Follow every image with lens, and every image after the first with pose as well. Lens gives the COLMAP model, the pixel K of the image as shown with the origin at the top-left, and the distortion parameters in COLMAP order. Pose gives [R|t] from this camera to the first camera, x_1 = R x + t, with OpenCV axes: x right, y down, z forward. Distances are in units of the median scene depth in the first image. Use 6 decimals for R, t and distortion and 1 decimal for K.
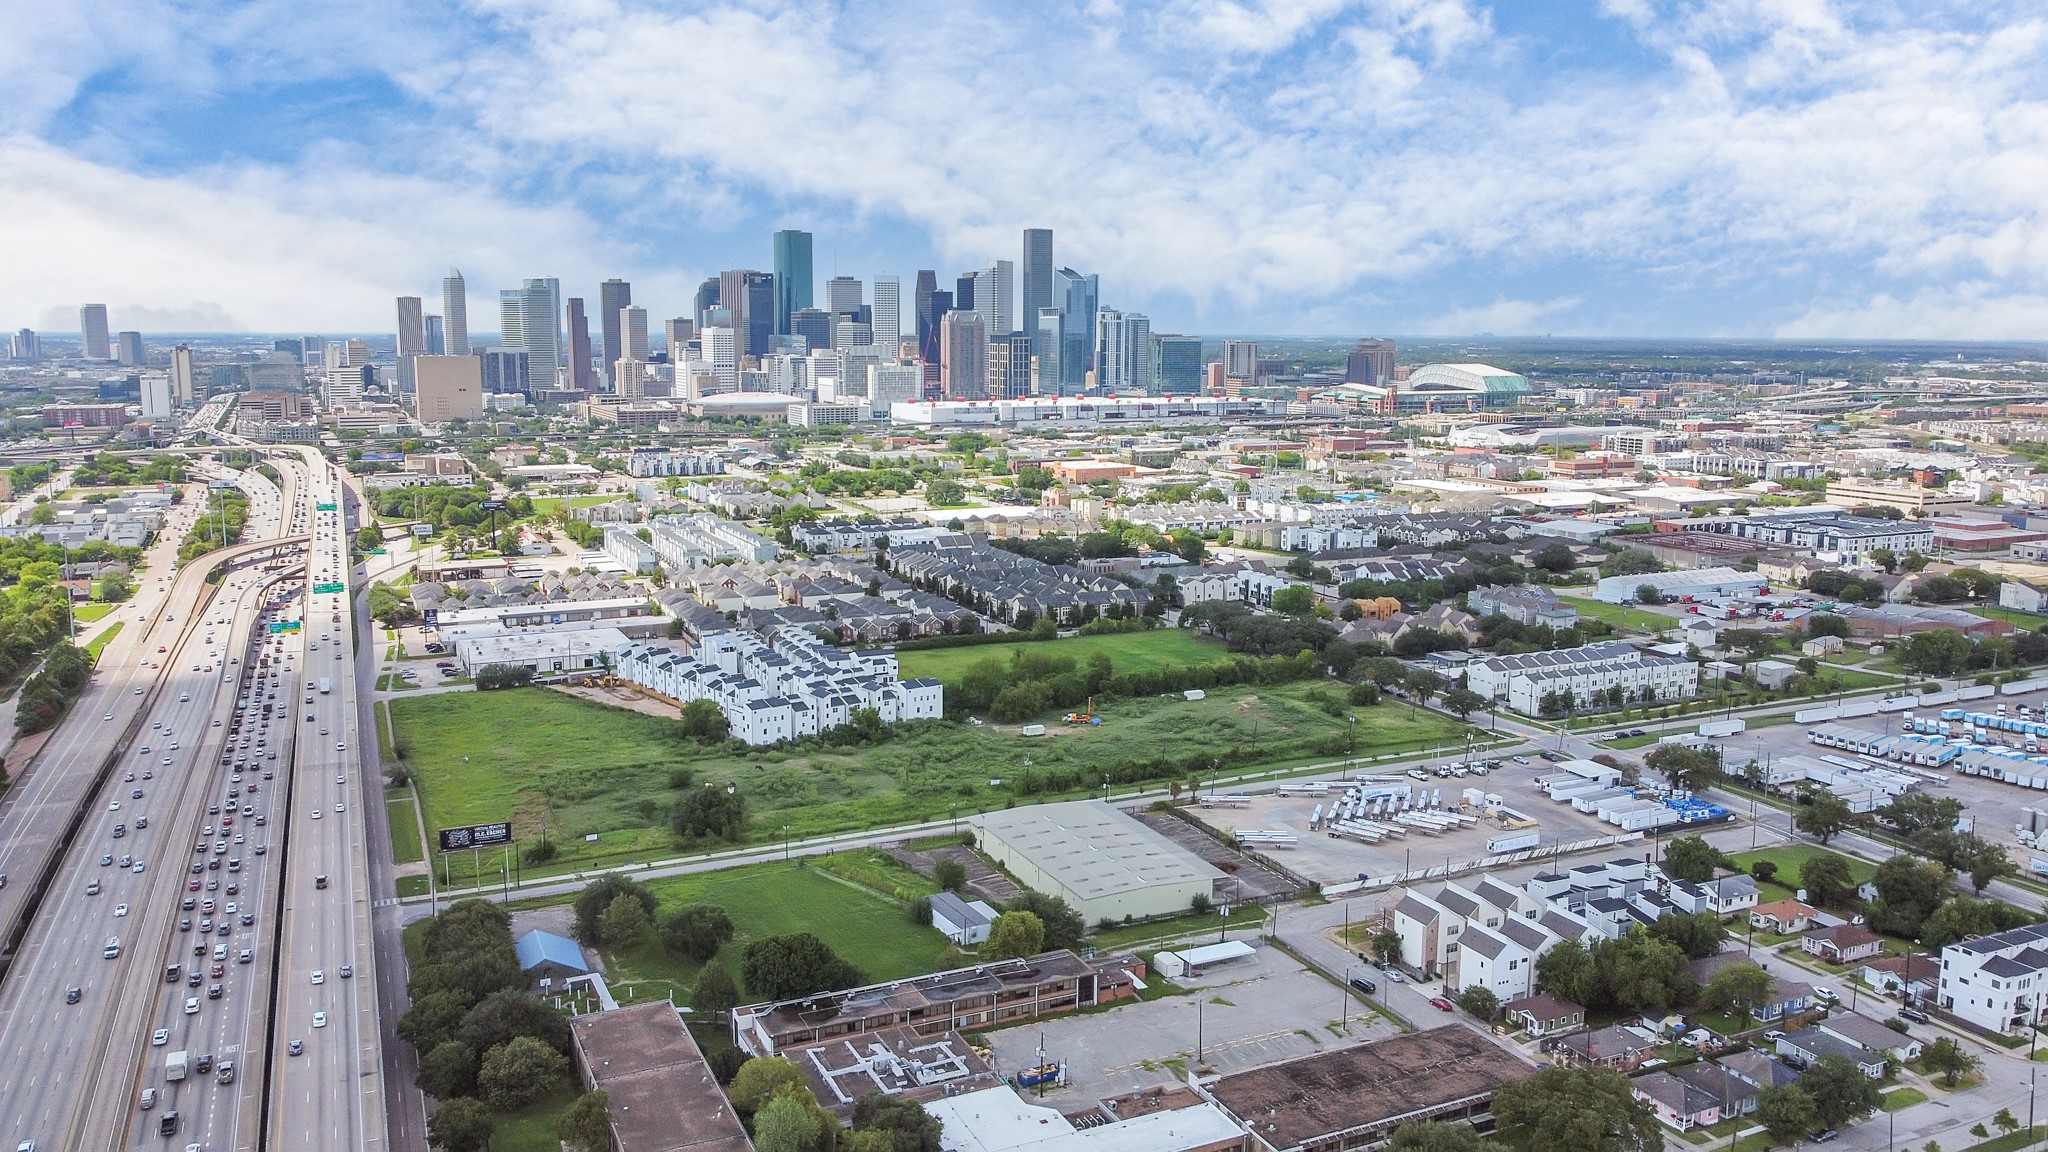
lens RADIAL K [[1536.5, 0, 1024.0], [0, 1536.5, 576.0], [0, 0, 1]] dist [0.003184, -0.003055]
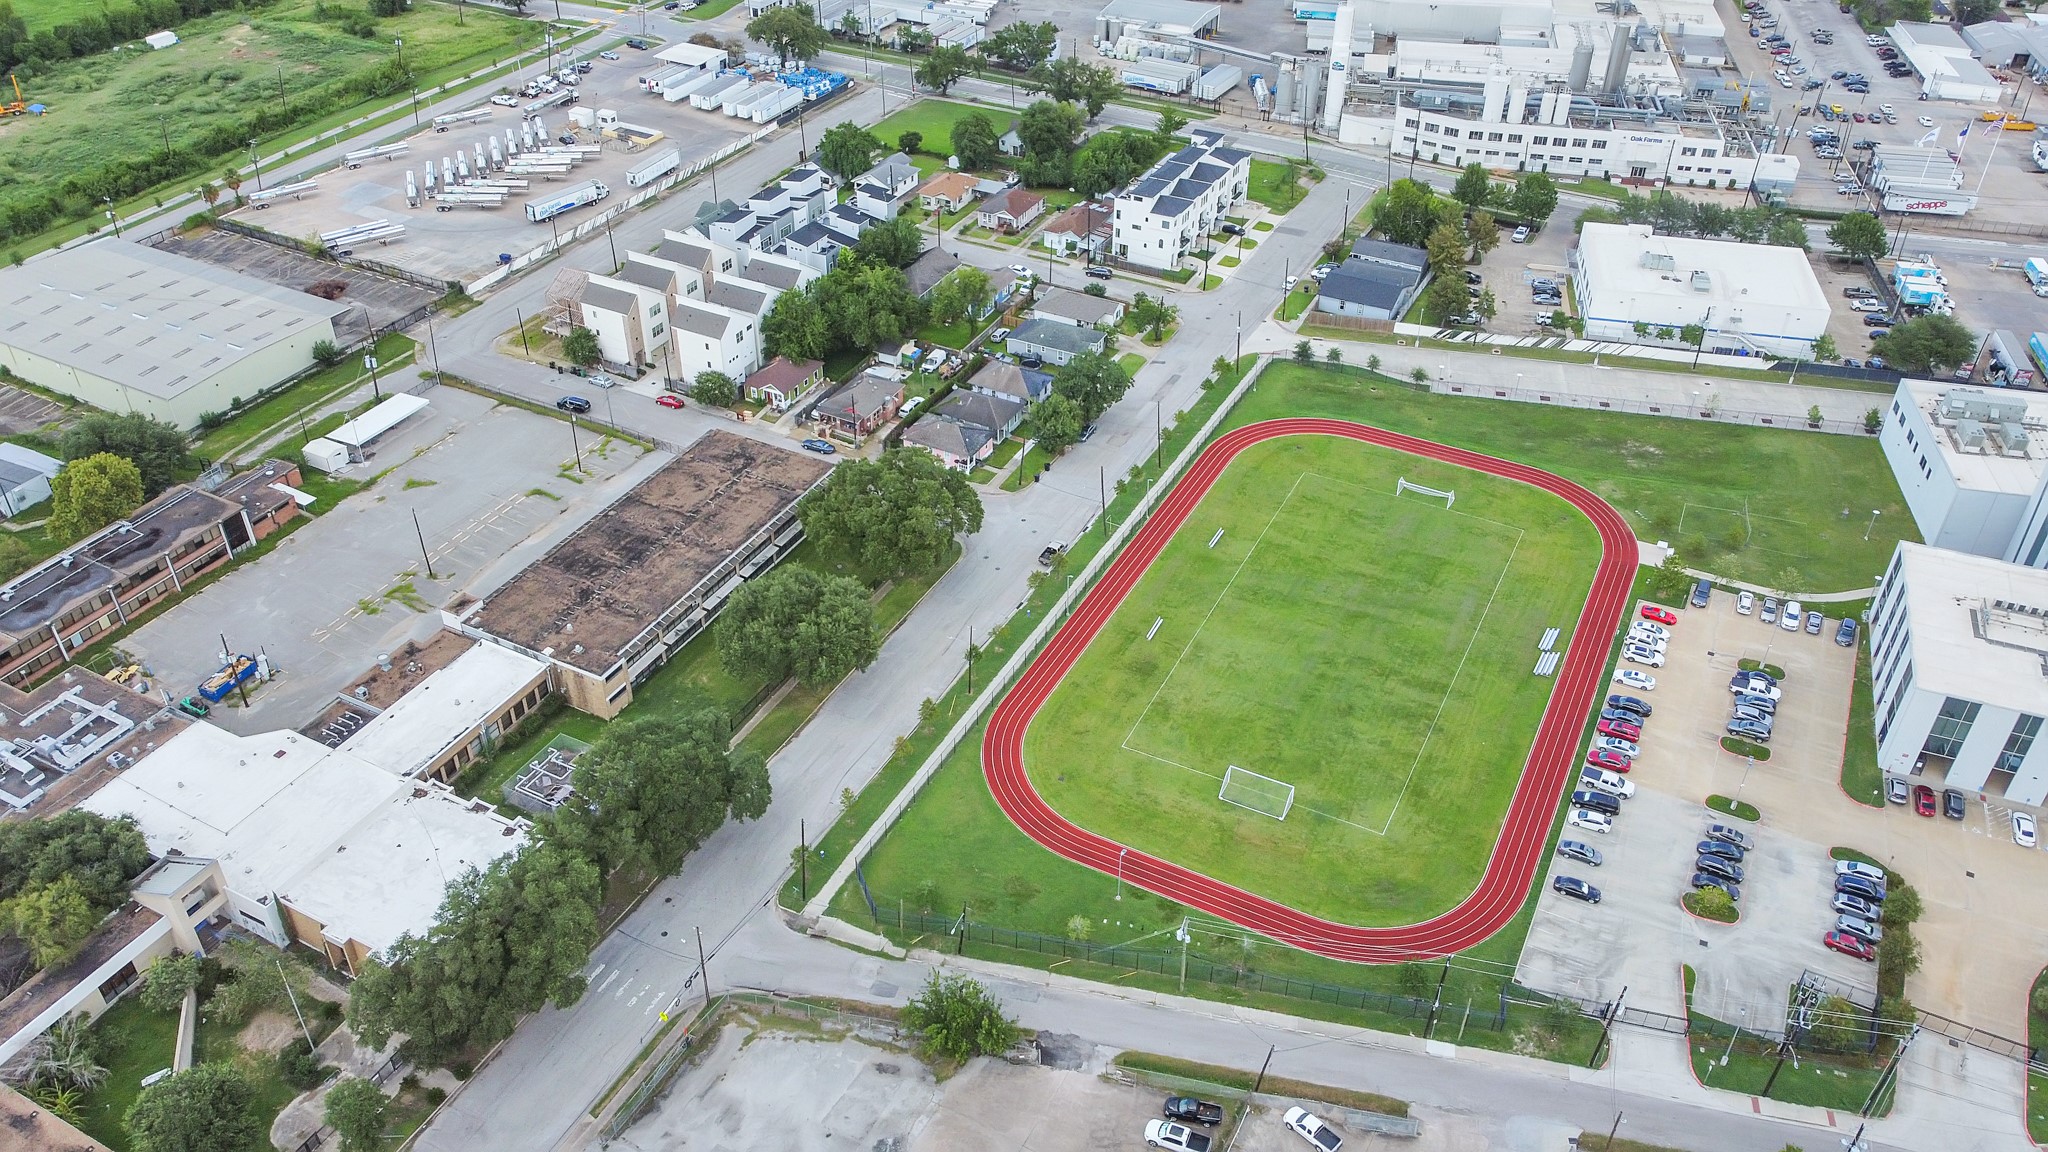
lens RADIAL K [[1536.5, 0, 1024.0], [0, 1536.5, 576.0], [0, 0, 1]] dist [0.003184, -0.003055]
pose [[0.795500, -0.358325, 0.488654, -0.024088], [0.094186, 0.869739, 0.484441, -0.031593], [-0.598589, -0.339349, 0.725627, 0.204232]]
